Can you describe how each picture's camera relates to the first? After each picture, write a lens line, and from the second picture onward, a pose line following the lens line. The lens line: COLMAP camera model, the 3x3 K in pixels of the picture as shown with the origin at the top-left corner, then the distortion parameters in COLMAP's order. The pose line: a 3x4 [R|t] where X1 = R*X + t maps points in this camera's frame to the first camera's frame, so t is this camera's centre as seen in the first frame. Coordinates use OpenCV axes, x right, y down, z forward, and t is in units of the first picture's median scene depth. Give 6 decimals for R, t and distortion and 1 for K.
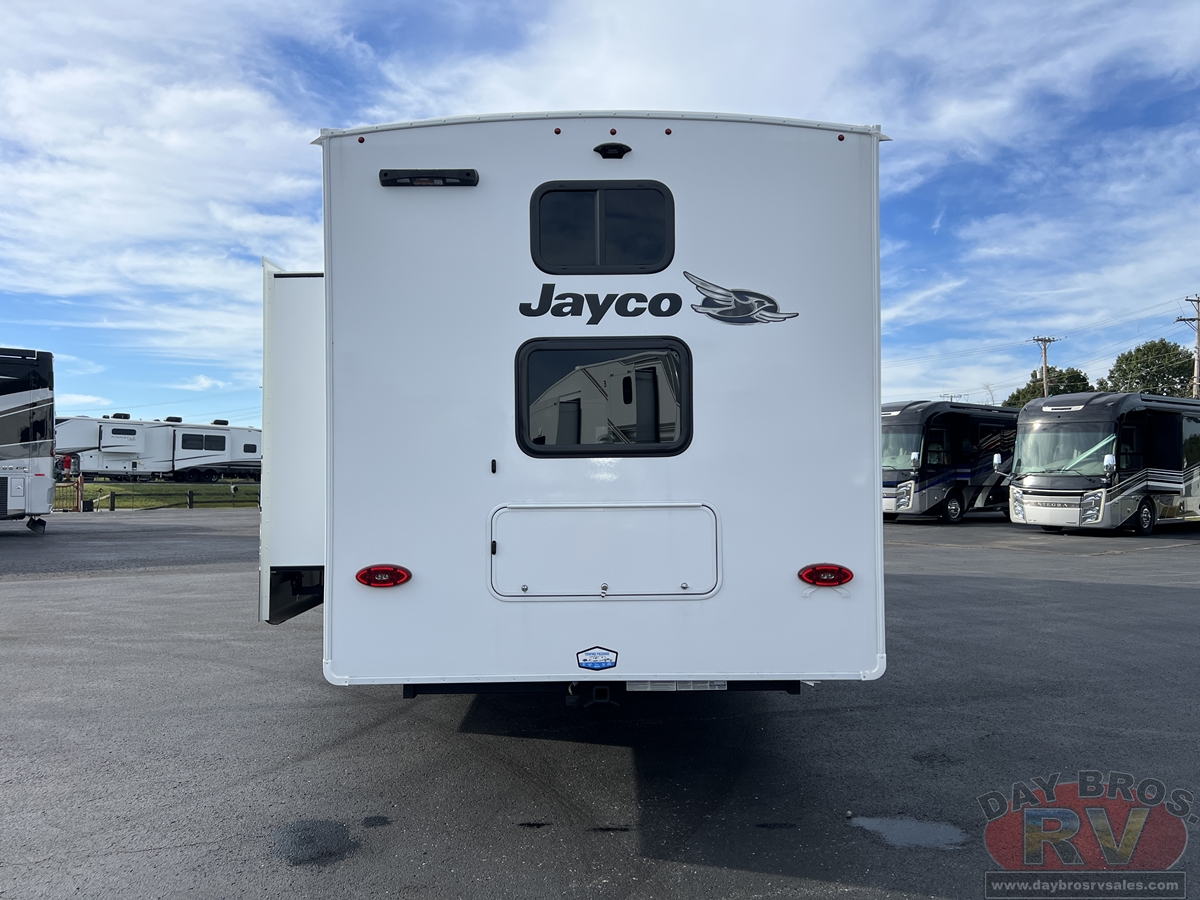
lens RADIAL K [[891.8, 0, 599.8], [0, 891.8, 450.6], [0, 0, 1]] dist [0.051533, -0.035959]
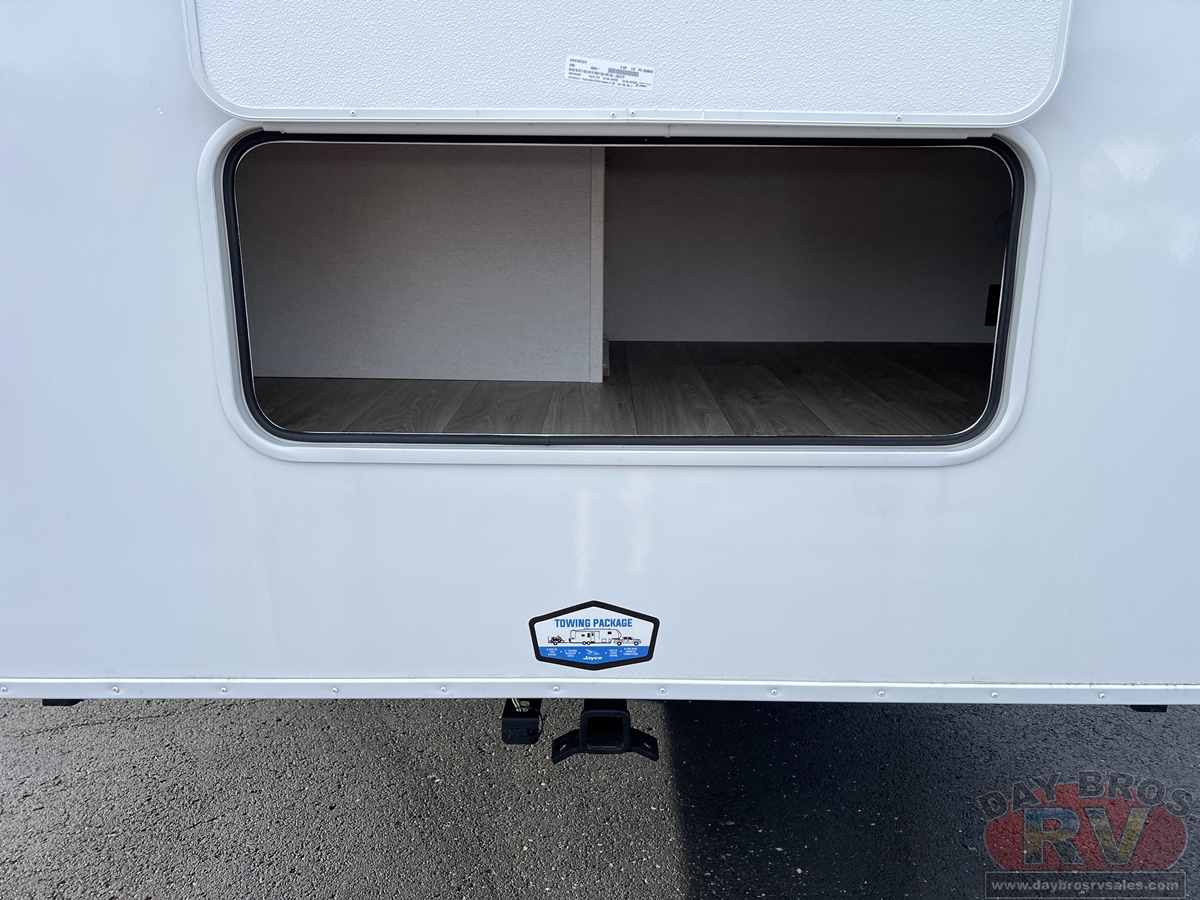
lens RADIAL K [[891.8, 0, 601.4], [0, 891.8, 454.5], [0, 0, 1]] dist [0.051533, -0.035959]
pose [[0.999902, 0.013988, 0.001022, -0.001494], [-0.013659, 0.954645, 0.297432, 0.075135], [0.003185, -0.297417, 0.954742, 0.713645]]
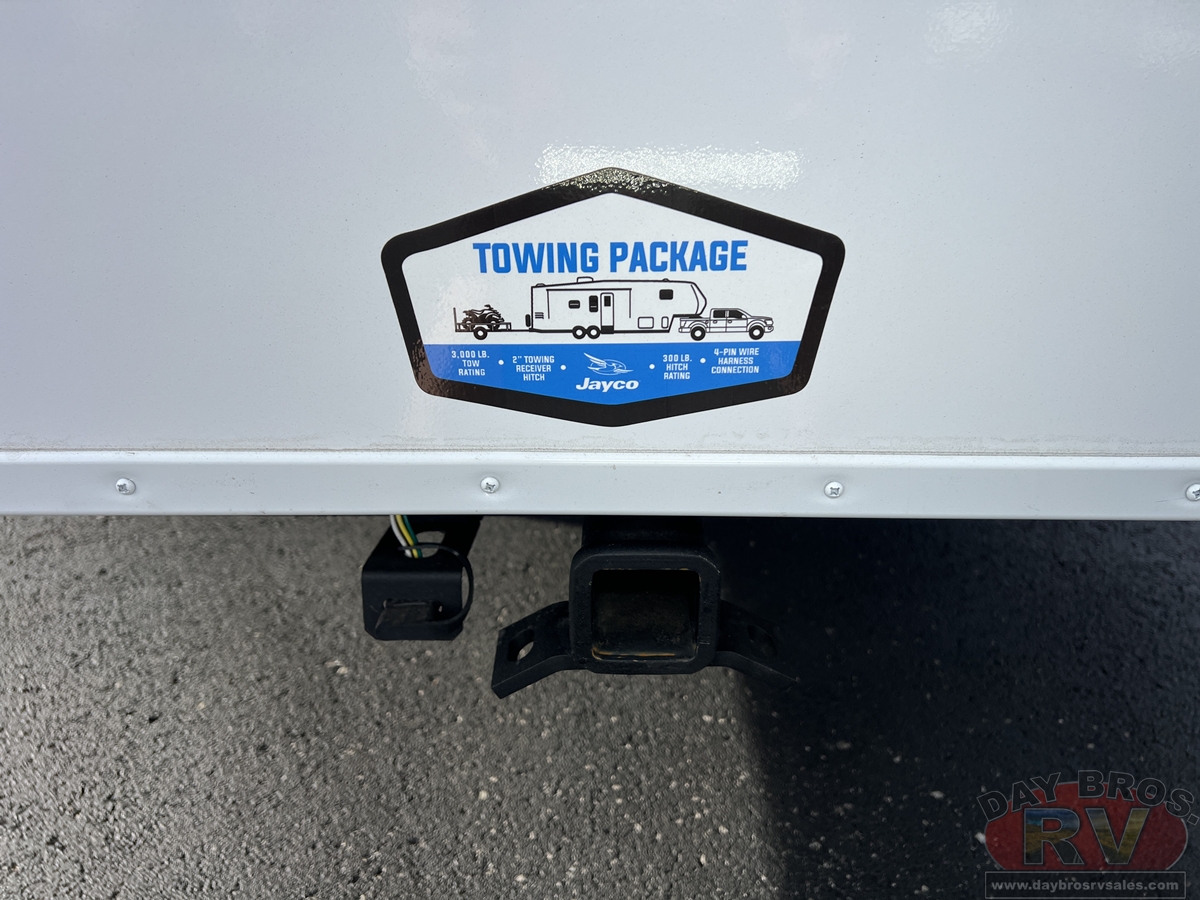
lens RADIAL K [[891.8, 0, 597.2], [0, 891.8, 445.3], [0, 0, 1]] dist [0.051533, -0.035959]
pose [[0.999919, 0.009820, -0.008138, -0.003547], [-0.005260, 0.898839, 0.438247, 0.204850], [0.011618, -0.438169, 0.898818, 0.910018]]
